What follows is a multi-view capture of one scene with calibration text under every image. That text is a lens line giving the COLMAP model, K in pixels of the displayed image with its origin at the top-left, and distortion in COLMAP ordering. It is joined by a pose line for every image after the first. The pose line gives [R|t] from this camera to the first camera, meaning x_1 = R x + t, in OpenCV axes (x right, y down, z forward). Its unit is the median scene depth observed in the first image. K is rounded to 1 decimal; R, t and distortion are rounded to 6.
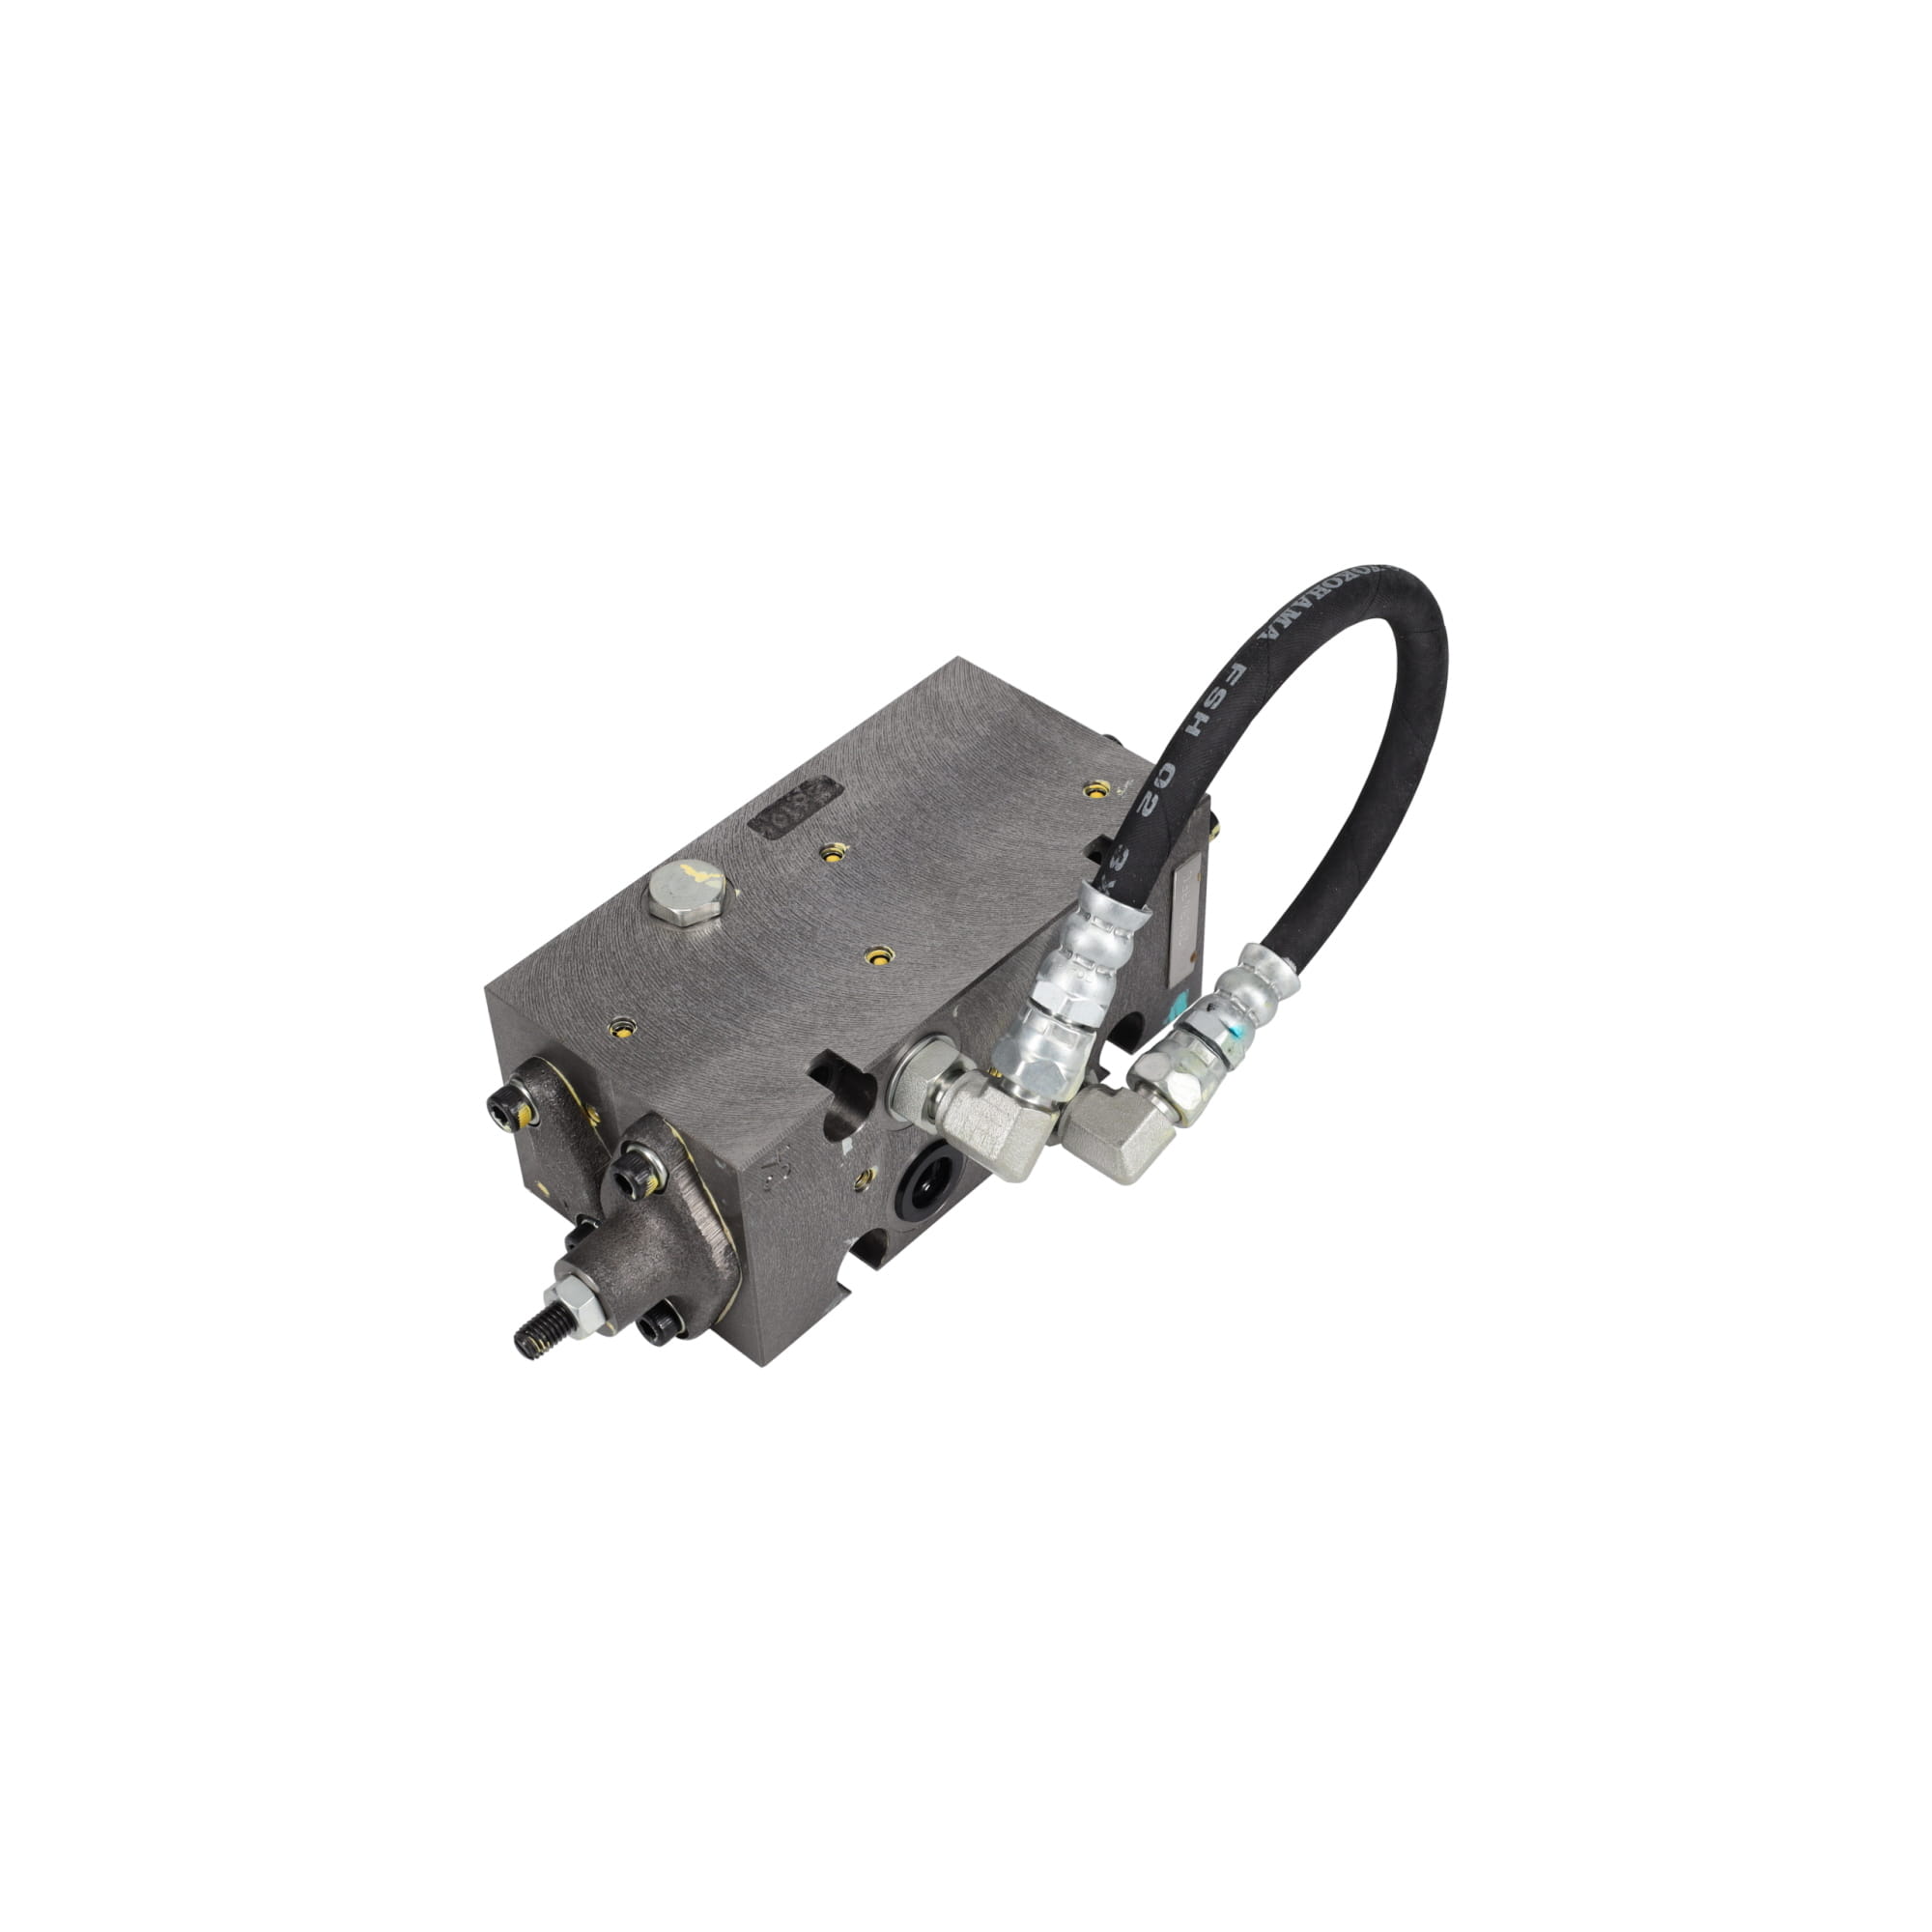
lens RADIAL K [[2778.7, 0, 966.3], [0, 2778.7, 969.5], [0, 0, 1]] dist [-0.011312, 0.000000]
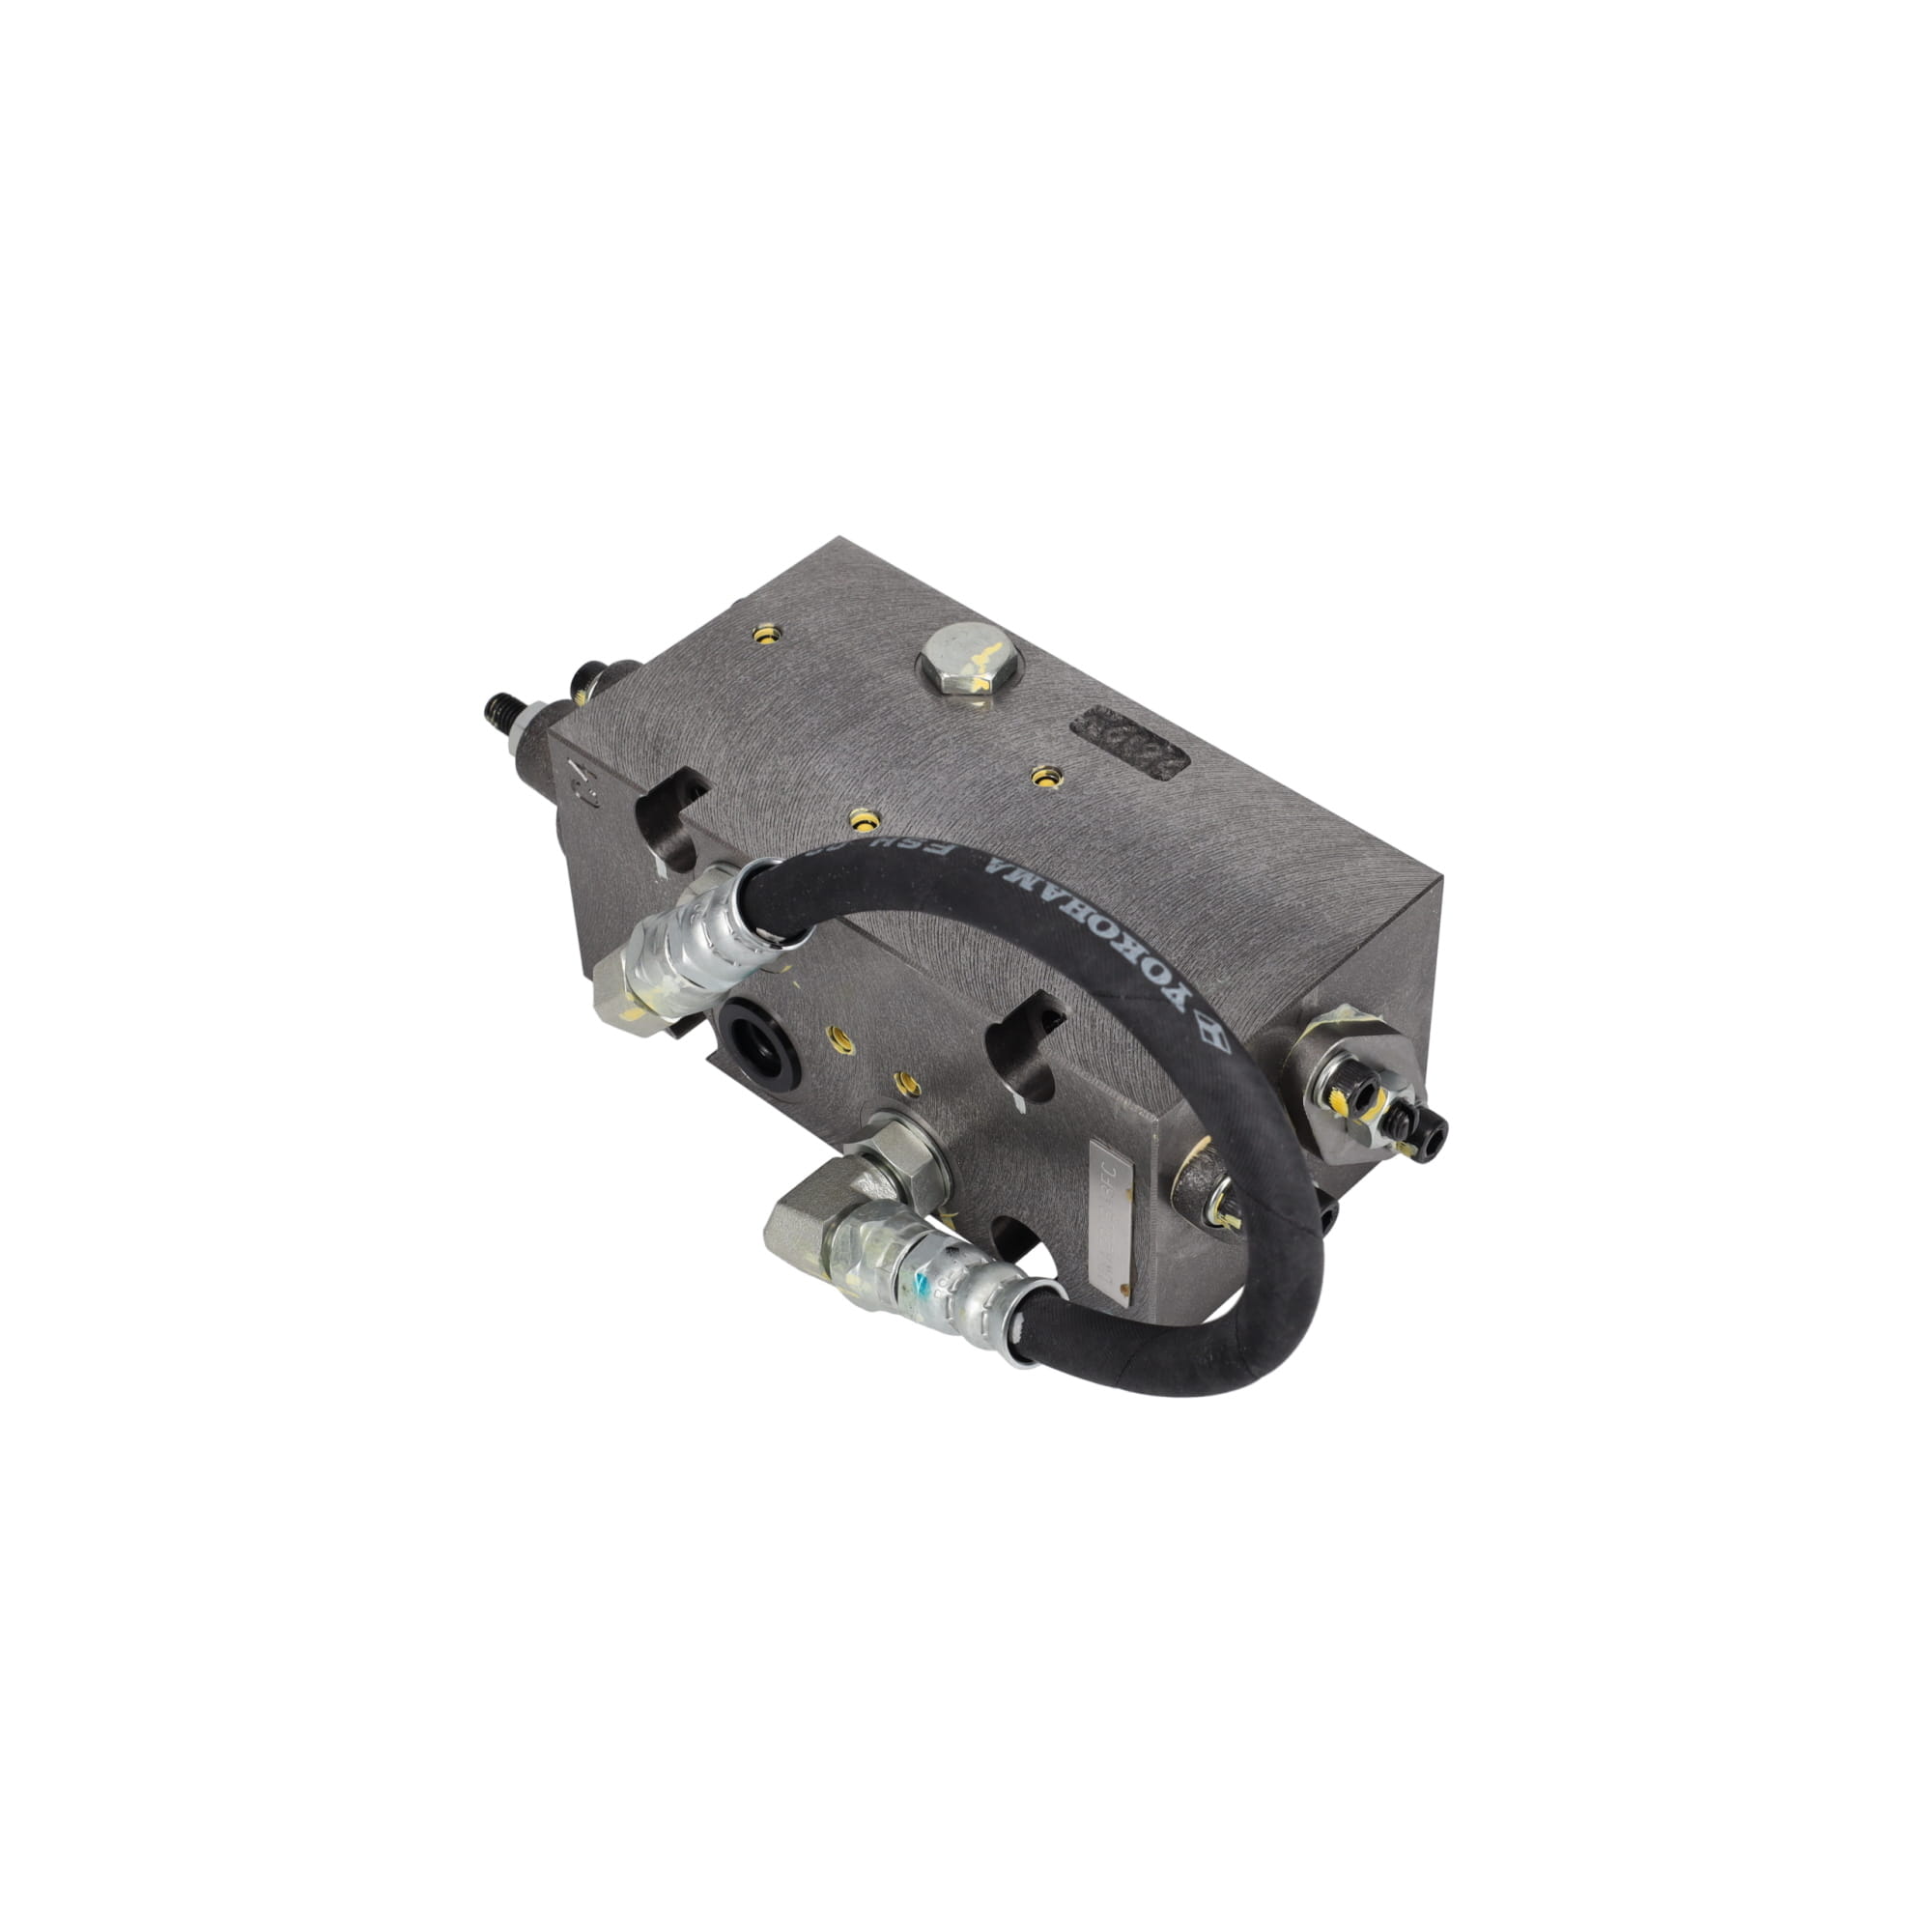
lens RADIAL K [[3410.3, 0, 973.2], [0, 3410.3, 969.5], [0, 0, 1]] dist [0.019398, 0.000000]
pose [[-0.008797, 0.720075, -0.693841, 0.694958], [-0.682325, 0.502911, 0.530578, -0.535407], [0.730996, 0.478092, 0.486901, 0.525617]]
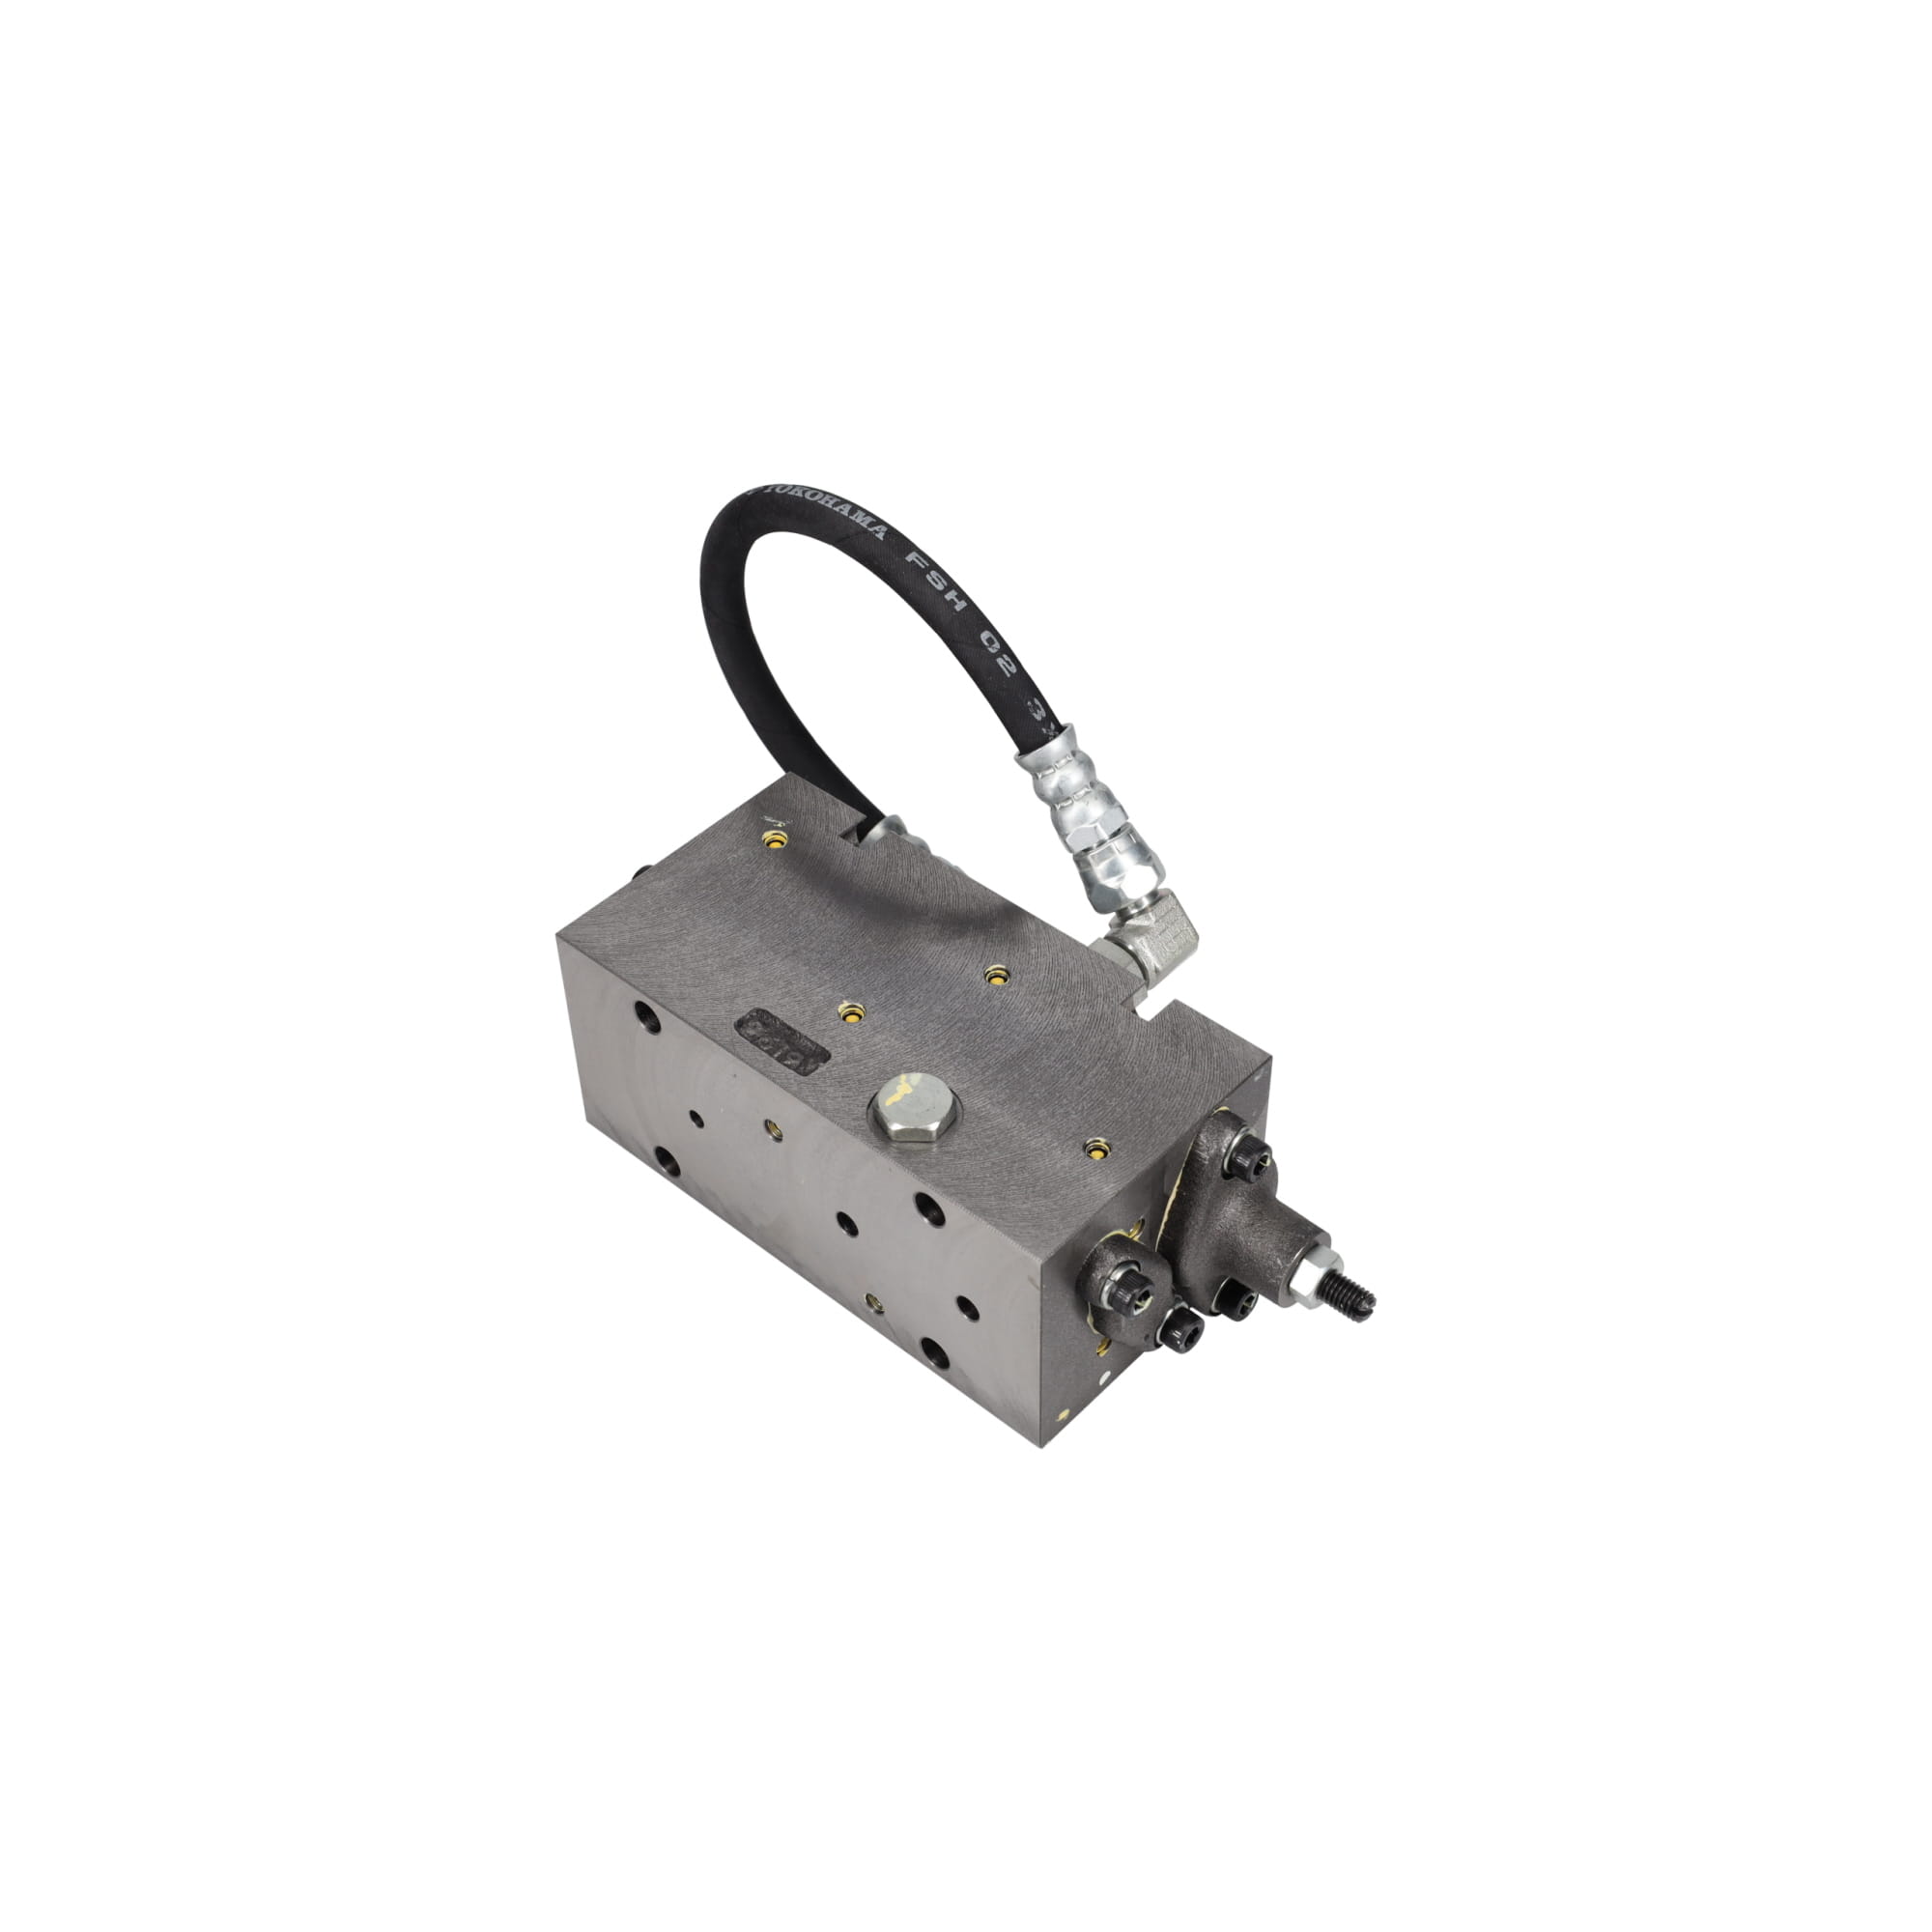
lens RADIAL K [[2573.3, 0, 963.2], [0, 2573.3, 984.4], [0, 0, 1]] dist [-0.025542, 0.000000]
pose [[-0.006170, -0.686601, 0.727008, -0.725204], [0.718098, 0.502913, 0.481055, -0.470756], [-0.695915, 0.525031, 0.489944, 0.512368]]
